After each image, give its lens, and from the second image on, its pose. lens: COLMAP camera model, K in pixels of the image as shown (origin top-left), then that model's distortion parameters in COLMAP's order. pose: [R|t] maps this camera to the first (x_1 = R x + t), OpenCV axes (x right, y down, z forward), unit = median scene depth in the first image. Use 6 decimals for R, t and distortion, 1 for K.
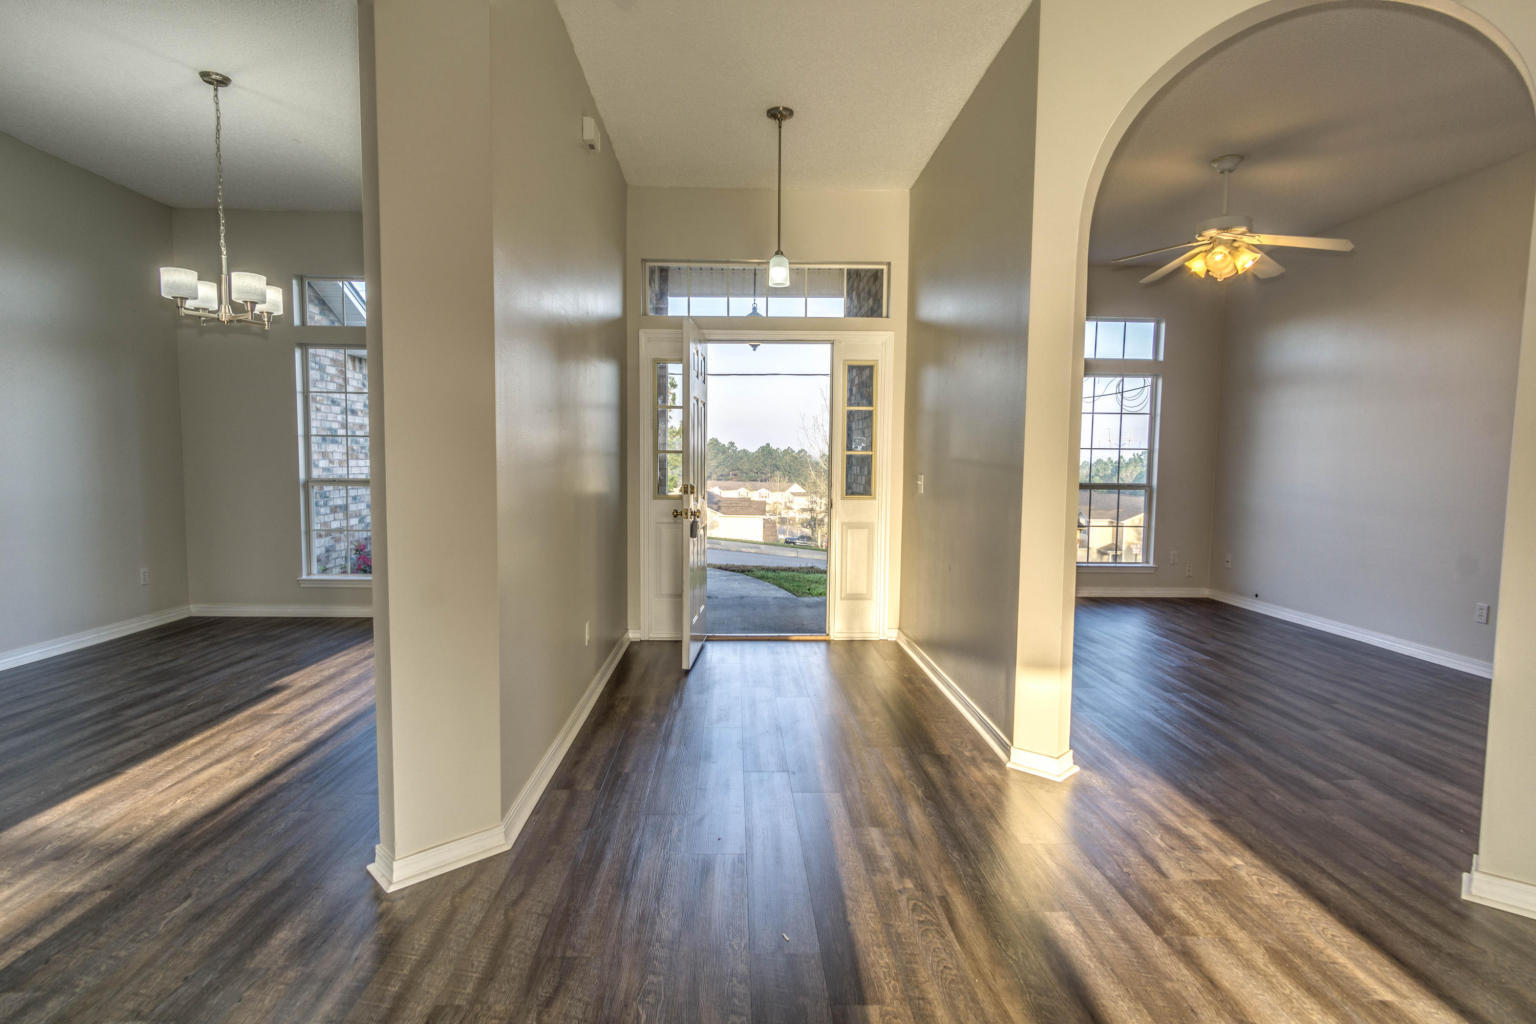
lens RADIAL K [[817.2, 0, 763.6], [0, 817.2, 522.5], [0, 0, 1]] dist [0.004881, 0.002450]
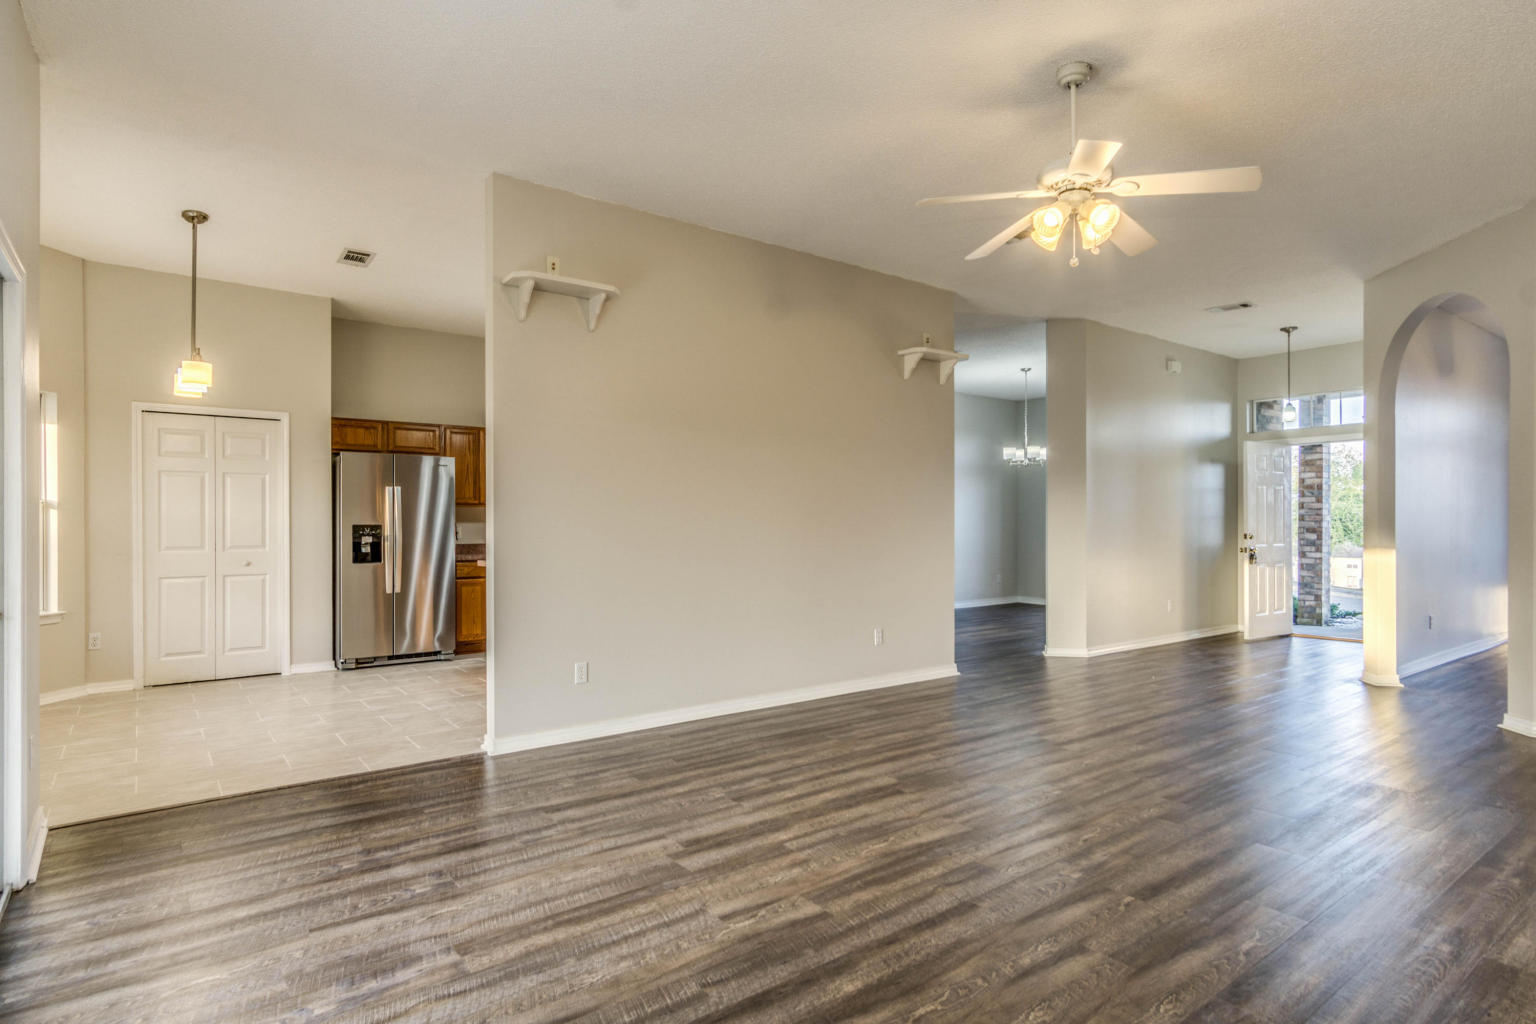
lens RADIAL K [[817.2, 0, 763.6], [0, 817.2, 522.5], [0, 0, 1]] dist [0.004881, 0.002450]
pose [[0.571743, -0.008018, -0.820393, 0.562722], [-0.058205, 0.997036, -0.050308, 0.059598], [0.818365, 0.076514, 0.569582, -0.640255]]
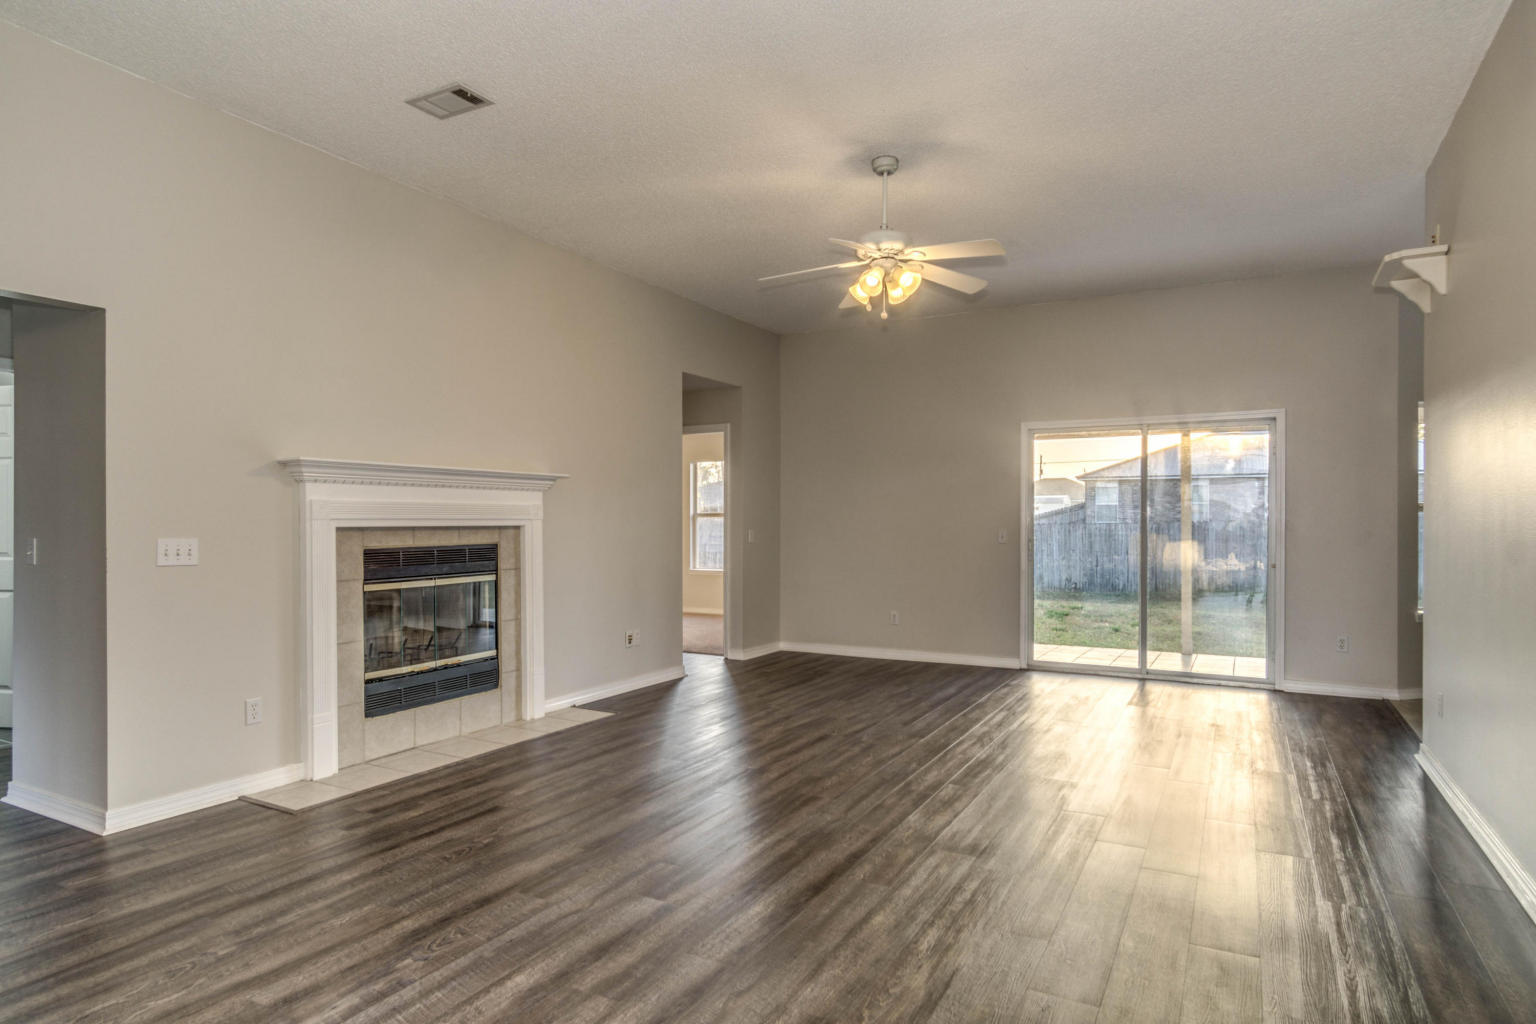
lens RADIAL K [[859.6, 0, 763.1], [0, 859.6, 538.3], [0, 0, 1]] dist [-0.001295, 0.000087]
pose [[-0.852984, -0.020563, 0.521531, -0.024054], [0.029742, 0.995685, 0.087901, -0.028920], [-0.521088, 0.090489, -0.848692, 0.444880]]
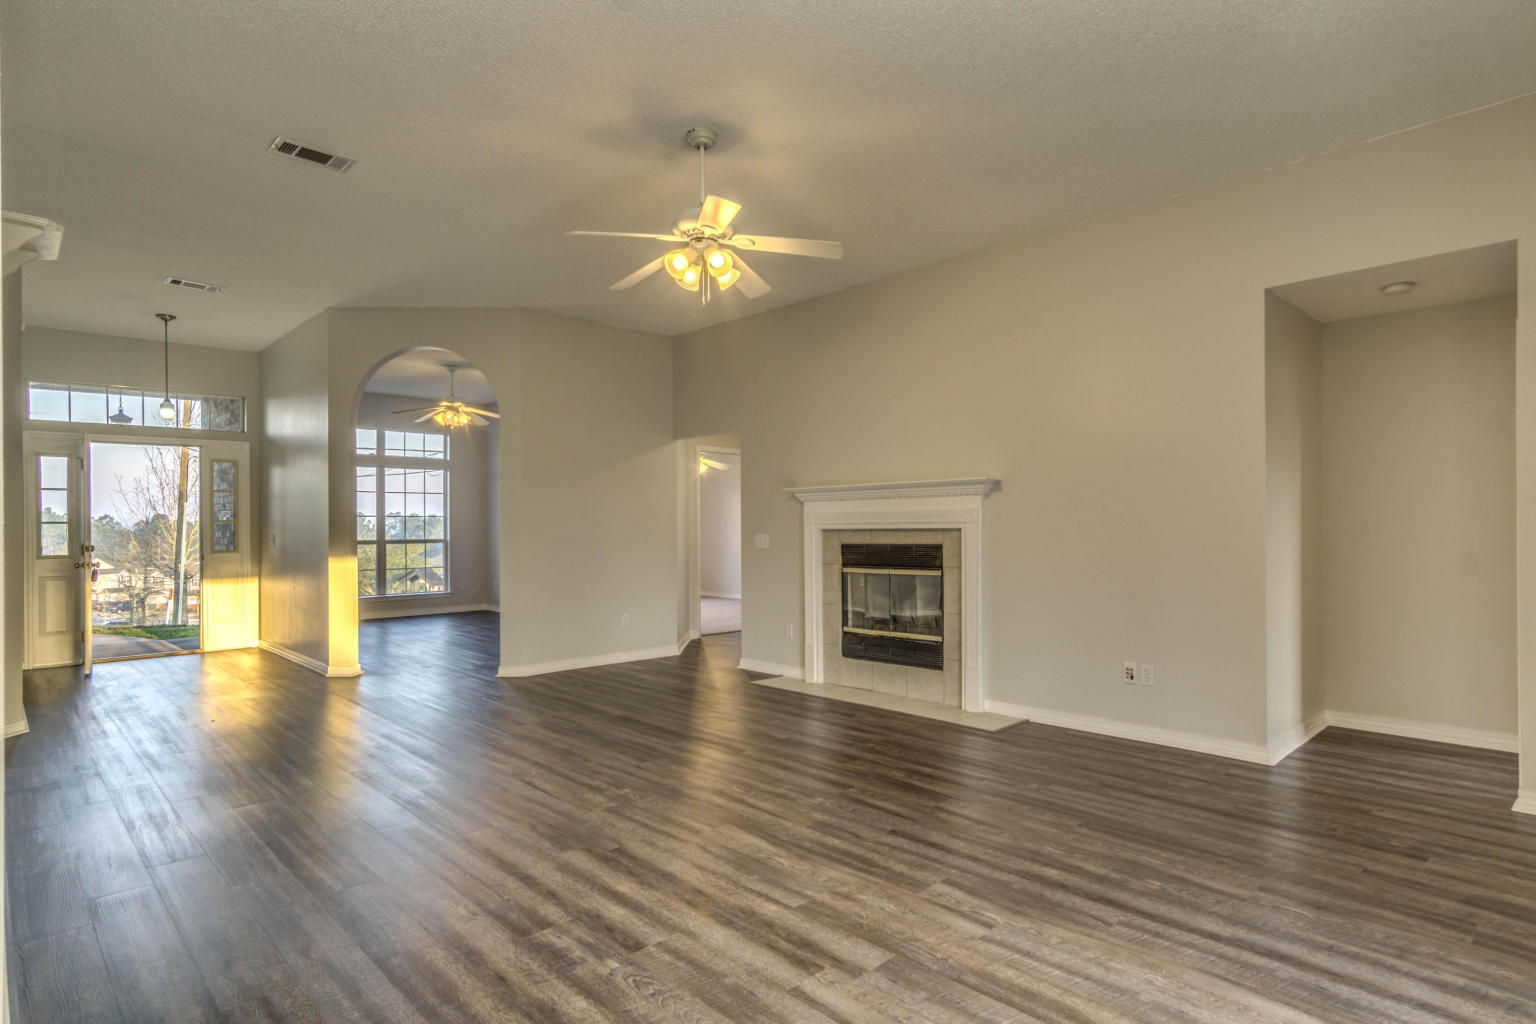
lens RADIAL K [[817.2, 0, 763.6], [0, 817.2, 522.5], [0, 0, 1]] dist [0.004881, 0.002450]
pose [[0.750182, -0.012915, 0.661105, -0.114301], [0.064932, 0.996416, -0.054217, 0.052933], [-0.658036, 0.083599, 0.748332, -0.654755]]
